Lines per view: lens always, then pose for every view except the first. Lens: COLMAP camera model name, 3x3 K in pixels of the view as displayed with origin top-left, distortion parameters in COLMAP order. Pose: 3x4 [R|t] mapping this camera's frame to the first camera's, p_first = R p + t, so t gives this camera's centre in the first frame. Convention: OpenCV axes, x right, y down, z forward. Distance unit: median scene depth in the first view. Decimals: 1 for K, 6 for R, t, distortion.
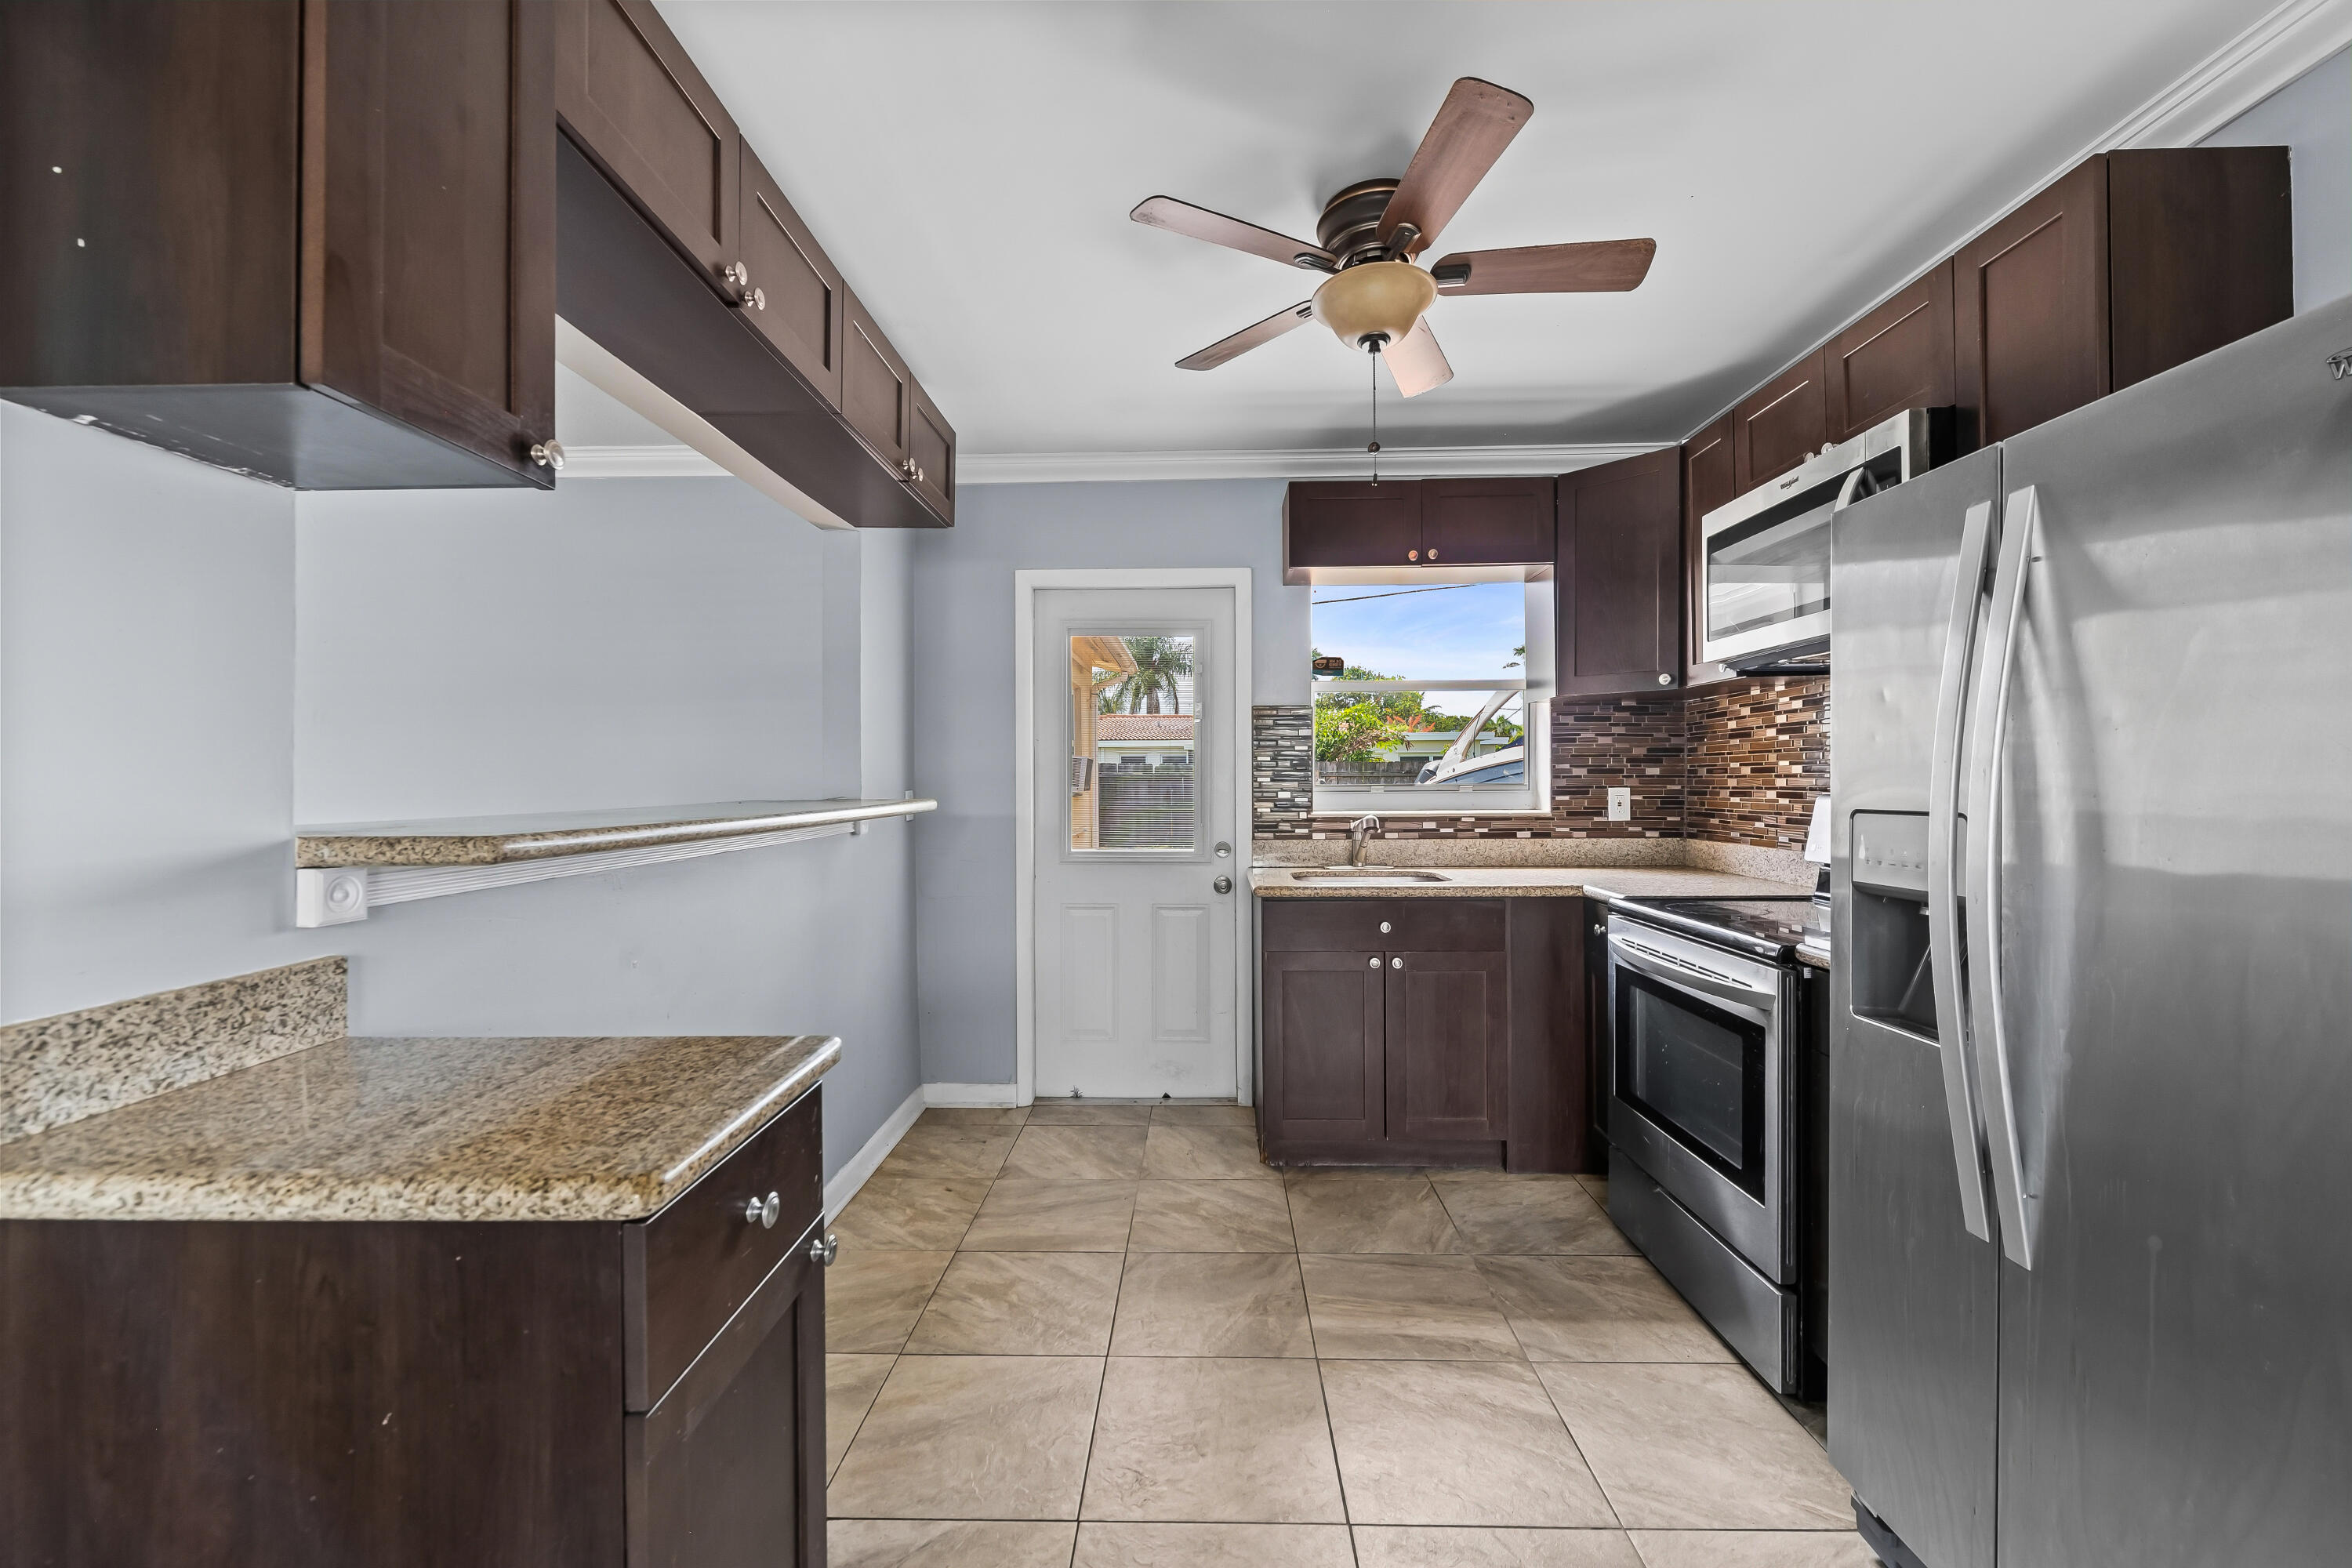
lens RADIAL K [[935.5, 0, 1173.9], [0, 935.5, 778.9], [0, 0, 1]] dist [0.001883, -0.003546]
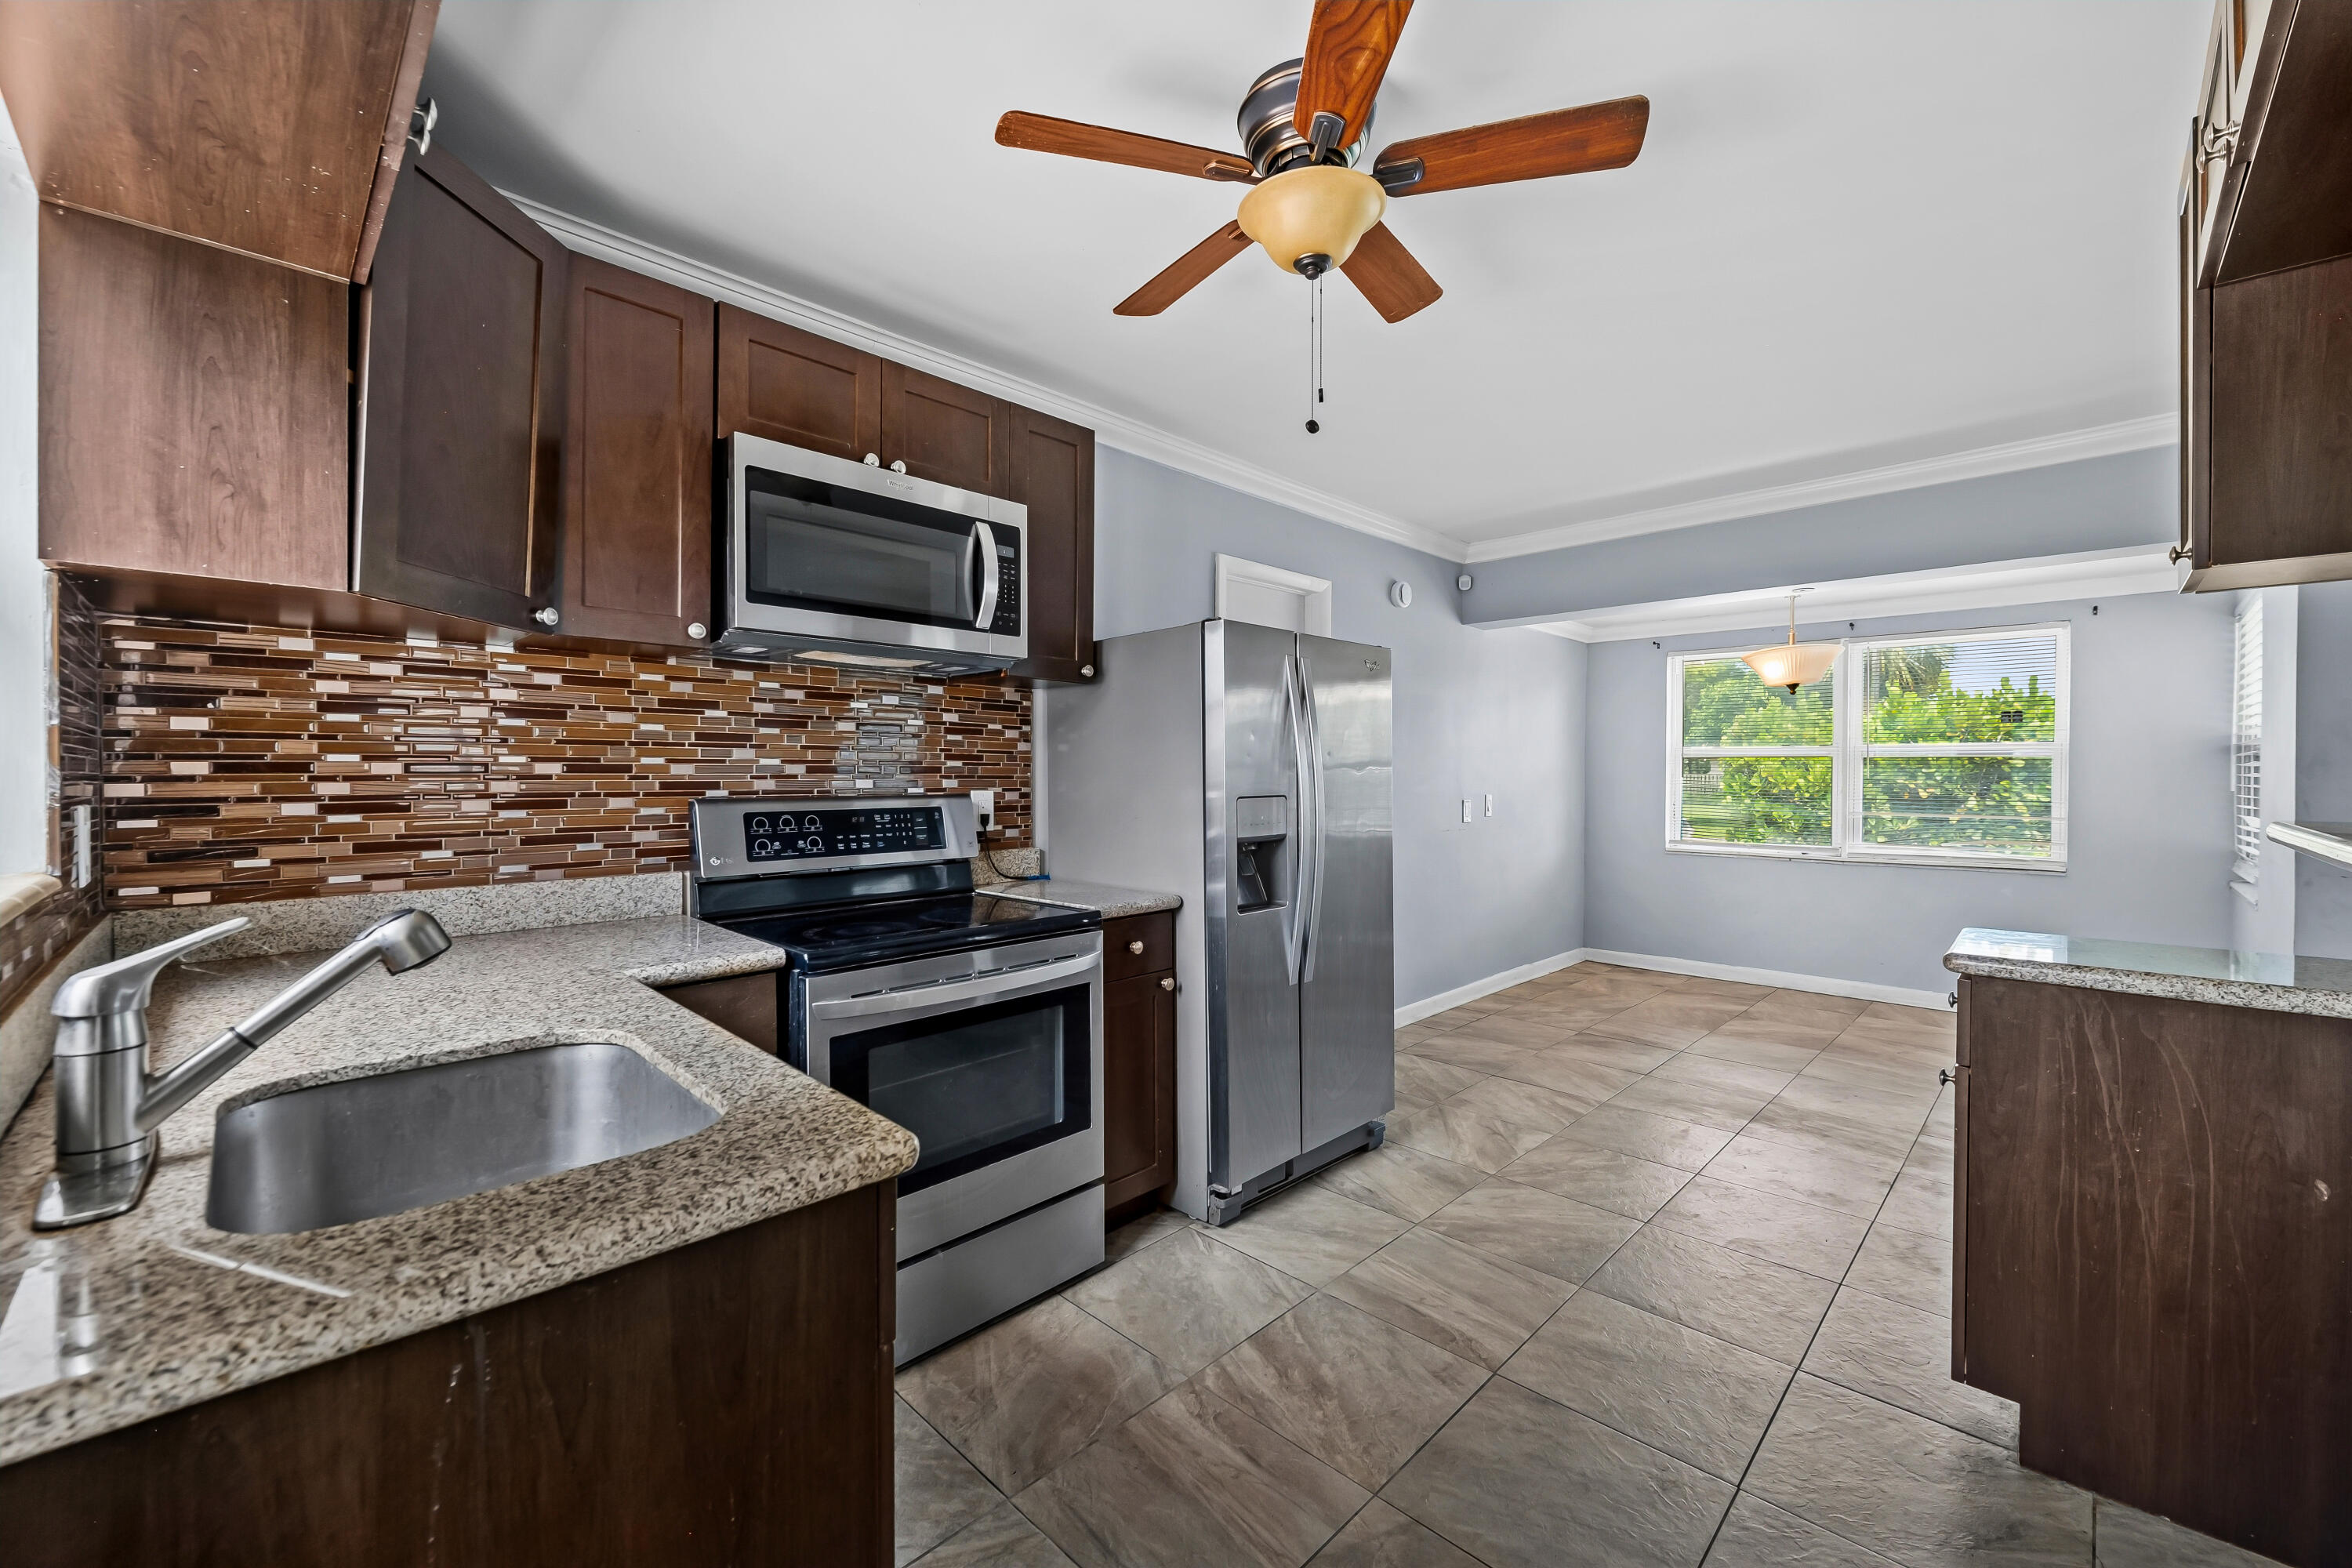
lens RADIAL K [[935.5, 0, 1186.3], [0, 935.5, 783.8], [0, 0, 1]] dist [0.001883, -0.003546]
pose [[-0.741052, -0.002736, 0.671443, -0.182554], [0.002207, 0.999976, 0.006511, -0.001977], [-0.671445, 0.006307, -0.741028, 1.159426]]
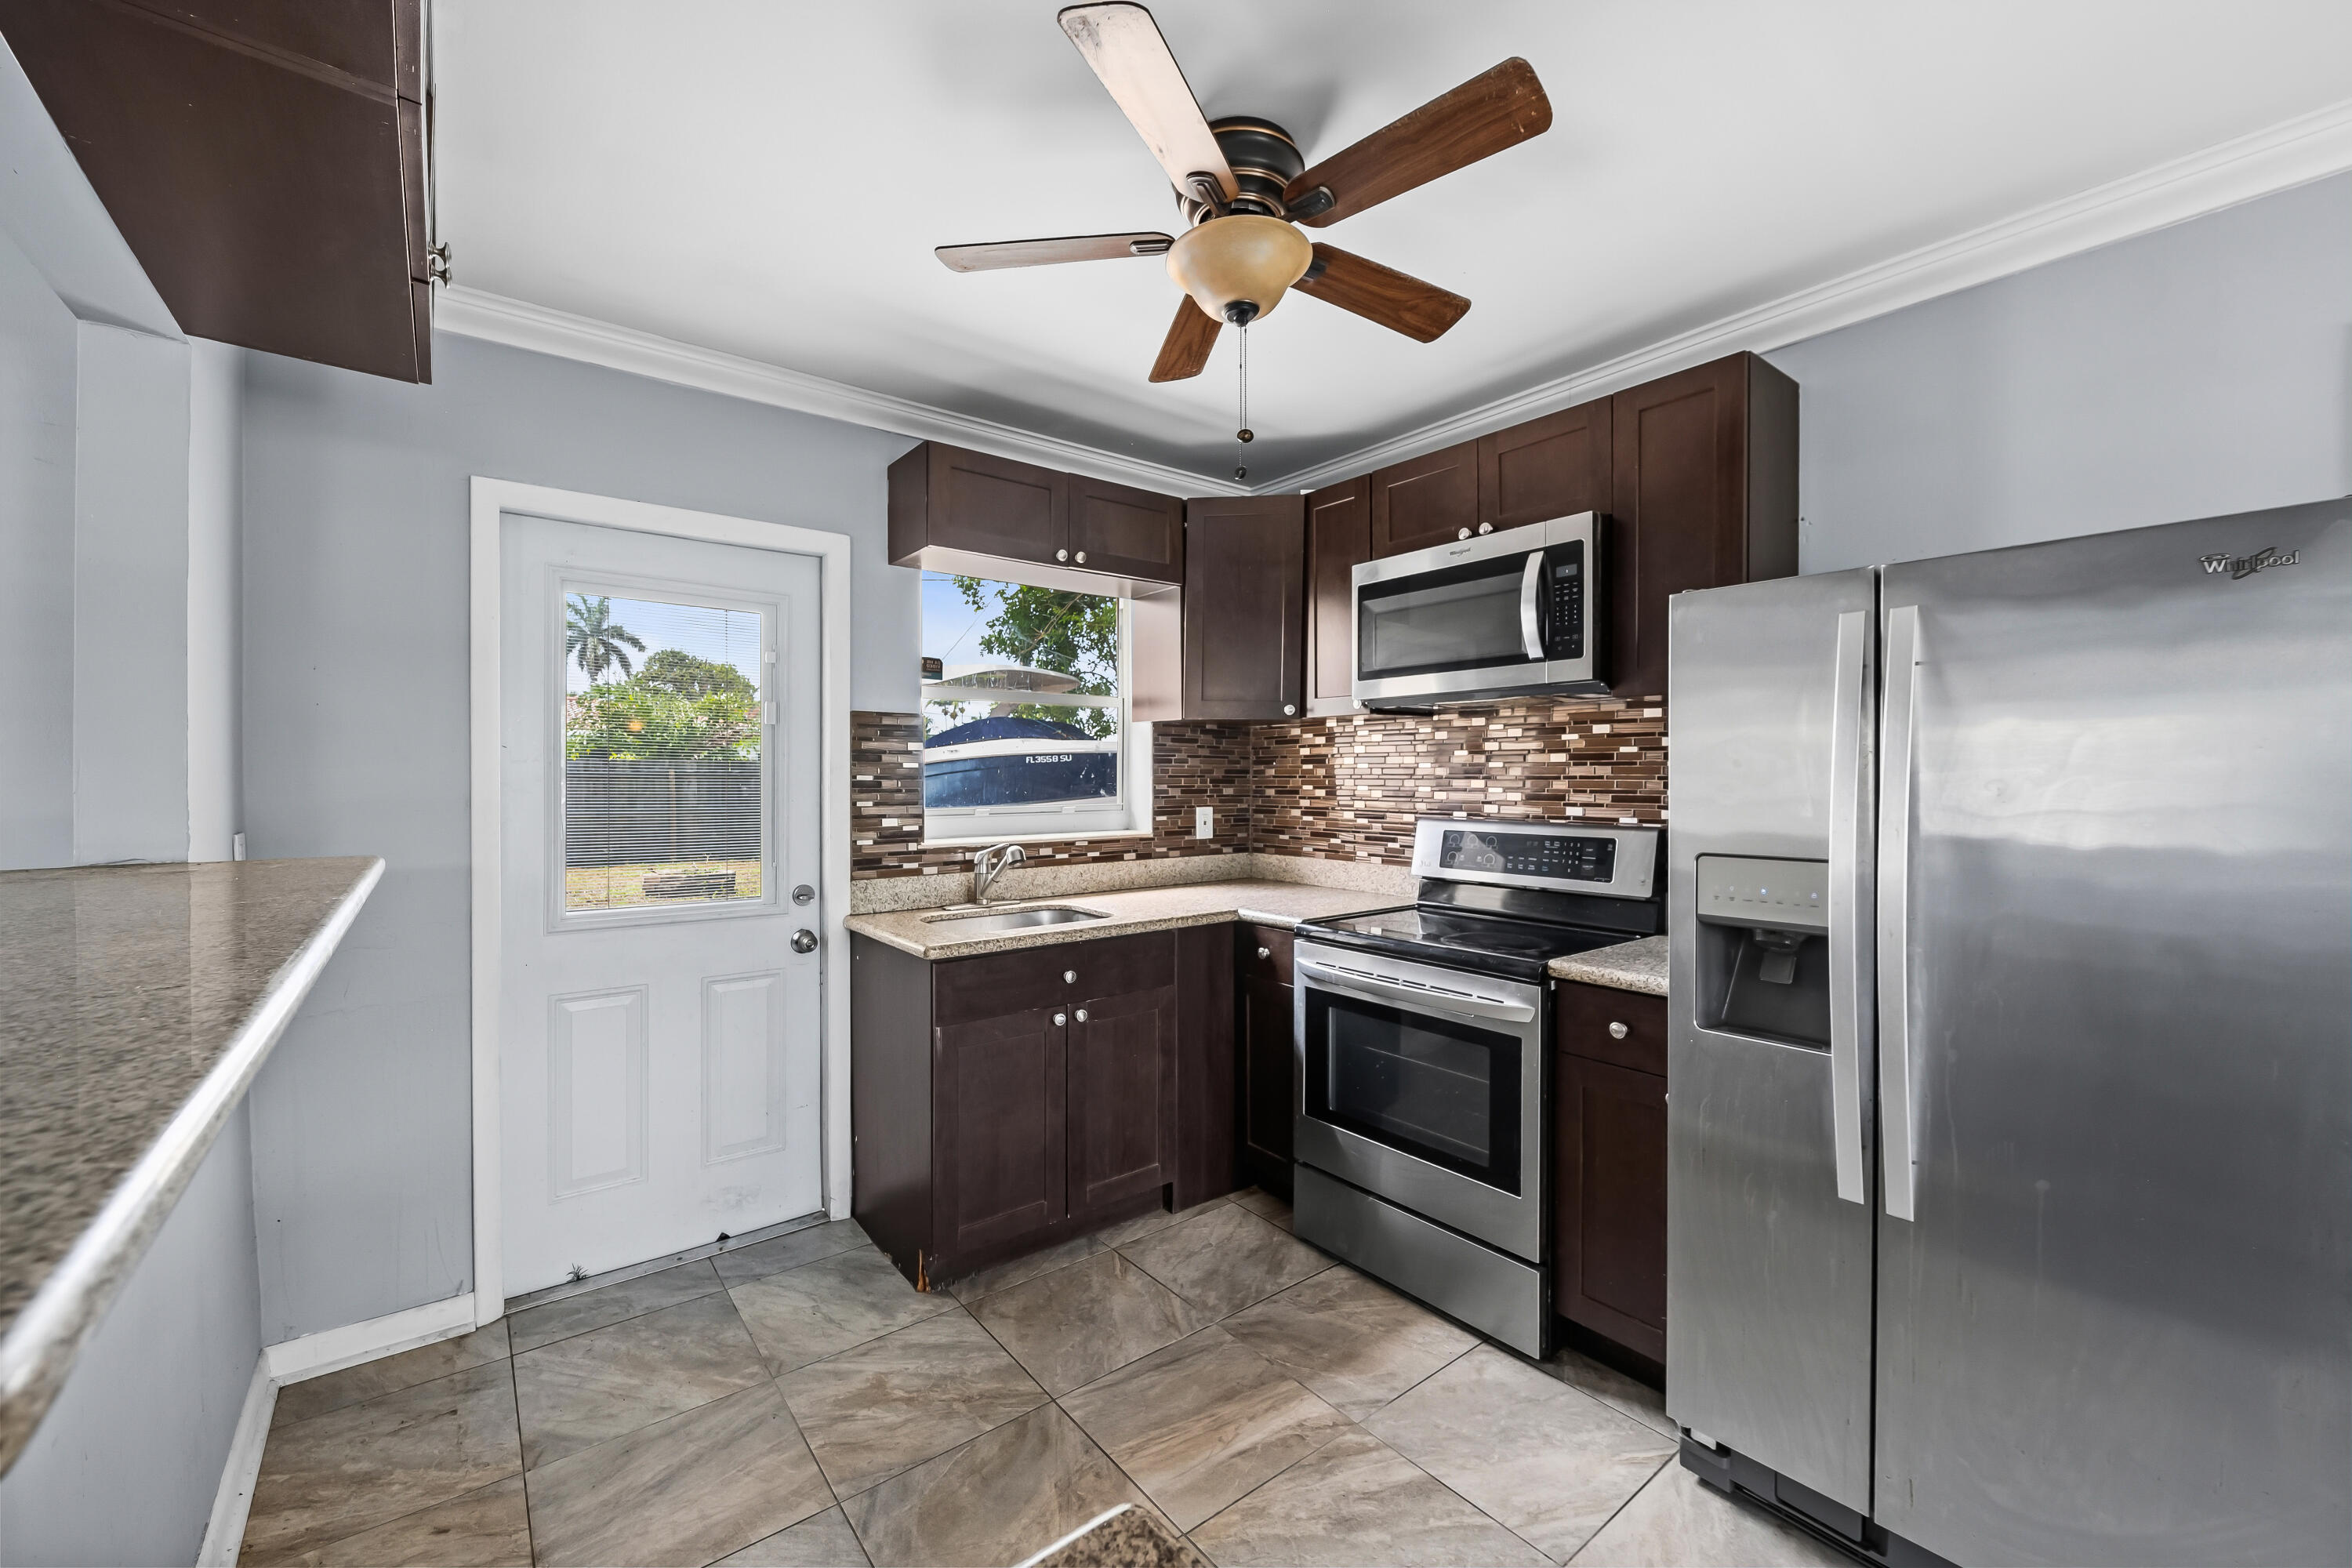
lens RADIAL K [[935.5, 0, 1183.2], [0, 935.5, 779.8], [0, 0, 1]] dist [0.001883, -0.003546]
pose [[0.763096, 0.001947, 0.646282, -0.256872], [-0.005260, 0.999981, 0.003198, -0.028901], [-0.646264, -0.005839, 0.763092, 0.259027]]
